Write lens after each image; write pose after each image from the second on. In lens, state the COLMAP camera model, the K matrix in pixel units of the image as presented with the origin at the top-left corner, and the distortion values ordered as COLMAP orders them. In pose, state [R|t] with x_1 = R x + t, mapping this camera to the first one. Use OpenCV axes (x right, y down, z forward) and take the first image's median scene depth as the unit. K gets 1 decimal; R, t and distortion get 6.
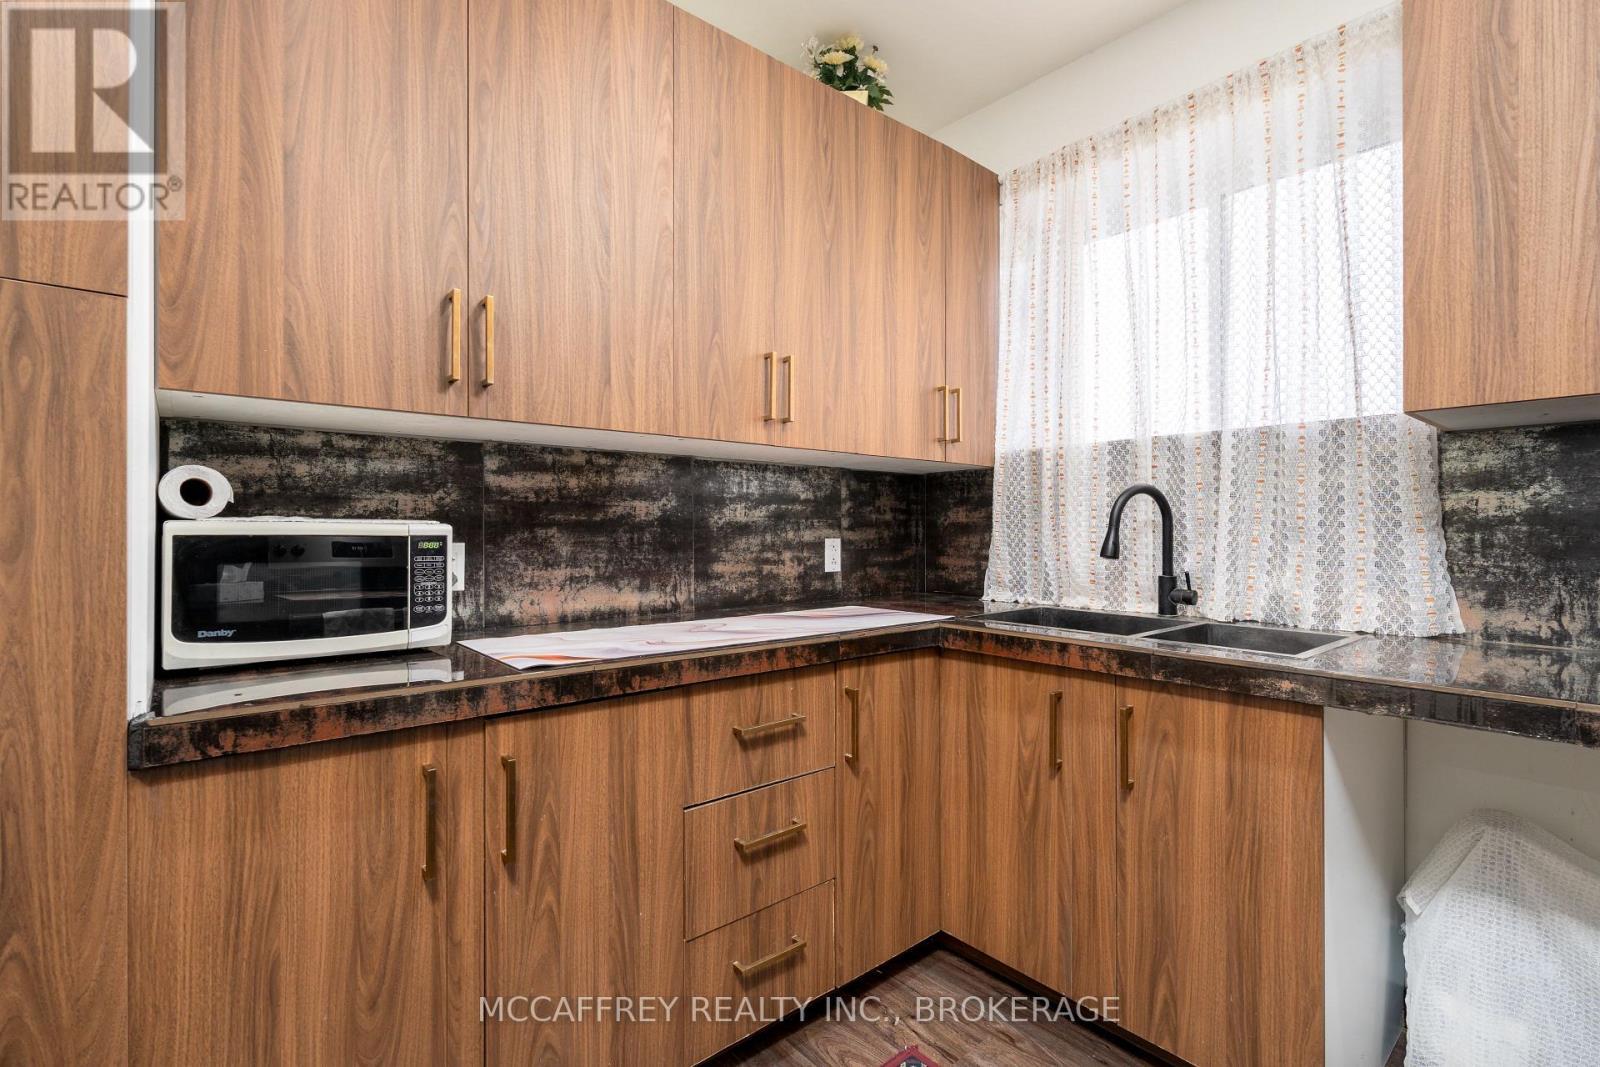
lens RADIAL K [[742.0, 0, 797.8], [0, 742.0, 524.8], [0, 0, 1]] dist [0.002253, 0.000703]
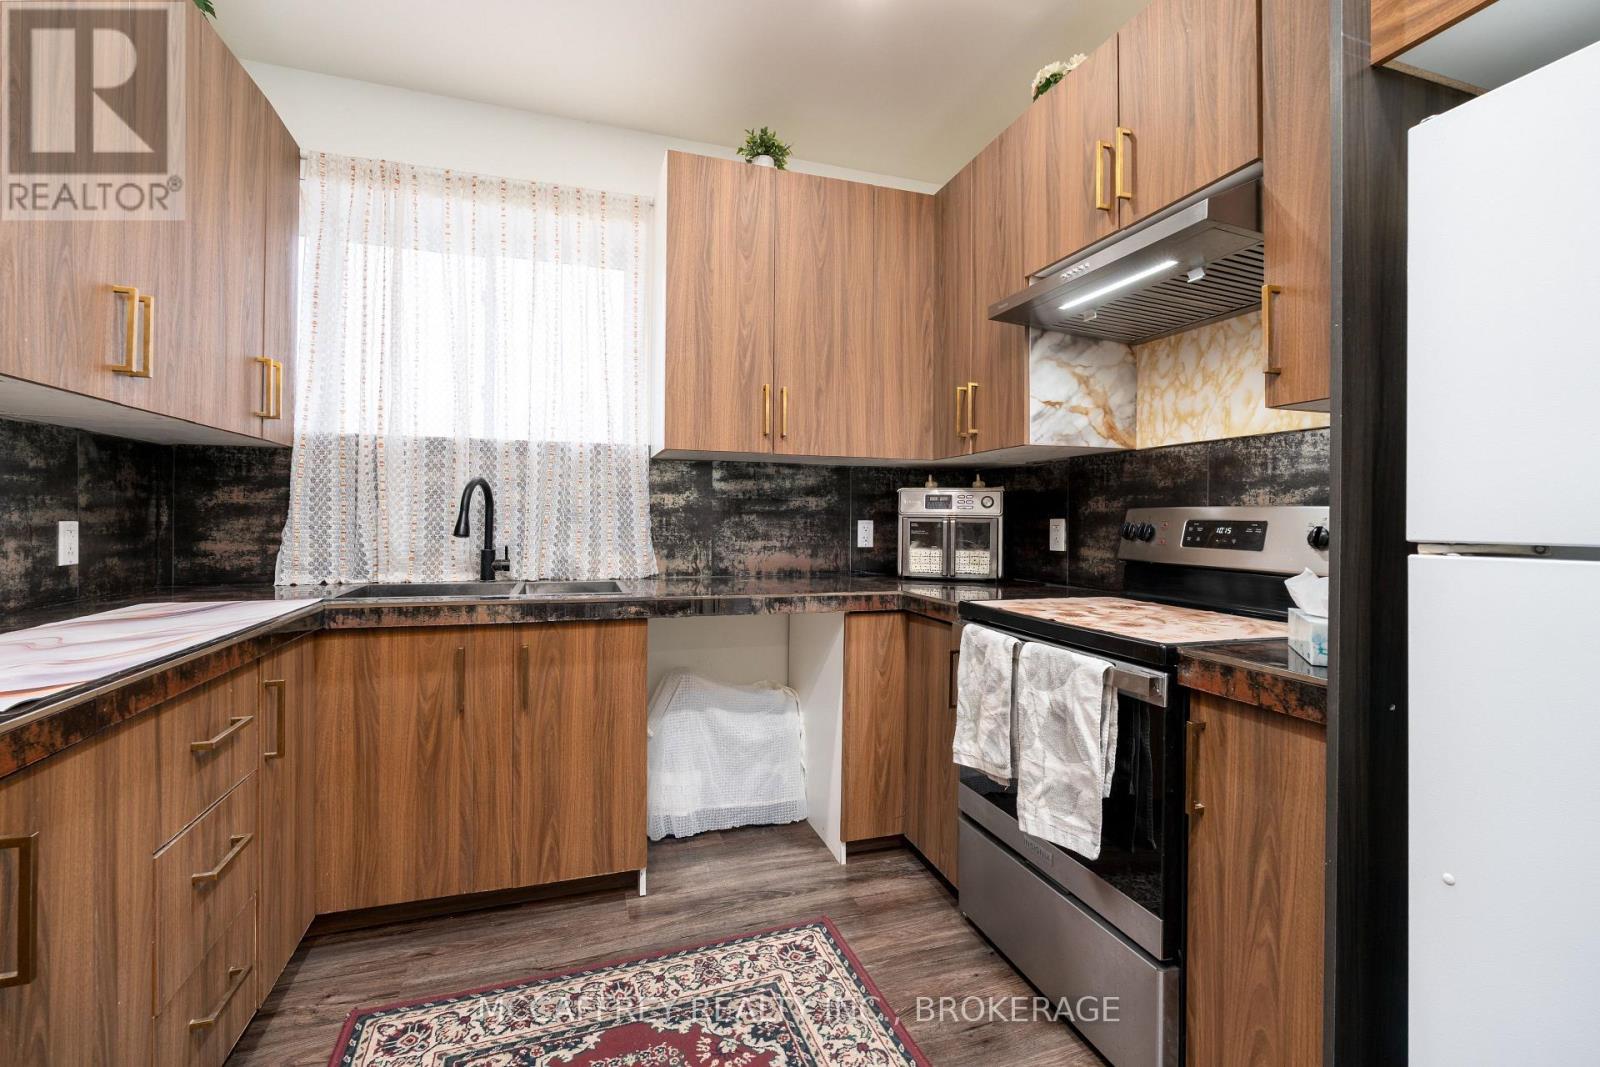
lens RADIAL K [[720.8, 0, 800.9], [0, 720.8, 506.0], [0, 0, 1]] dist [0.000020, -0.000040]
pose [[0.369321, 0.017729, 0.929133, -0.524130], [-0.015014, 0.999801, -0.013110, 0.002040], [-0.929181, -0.009108, 0.369514, 0.049664]]
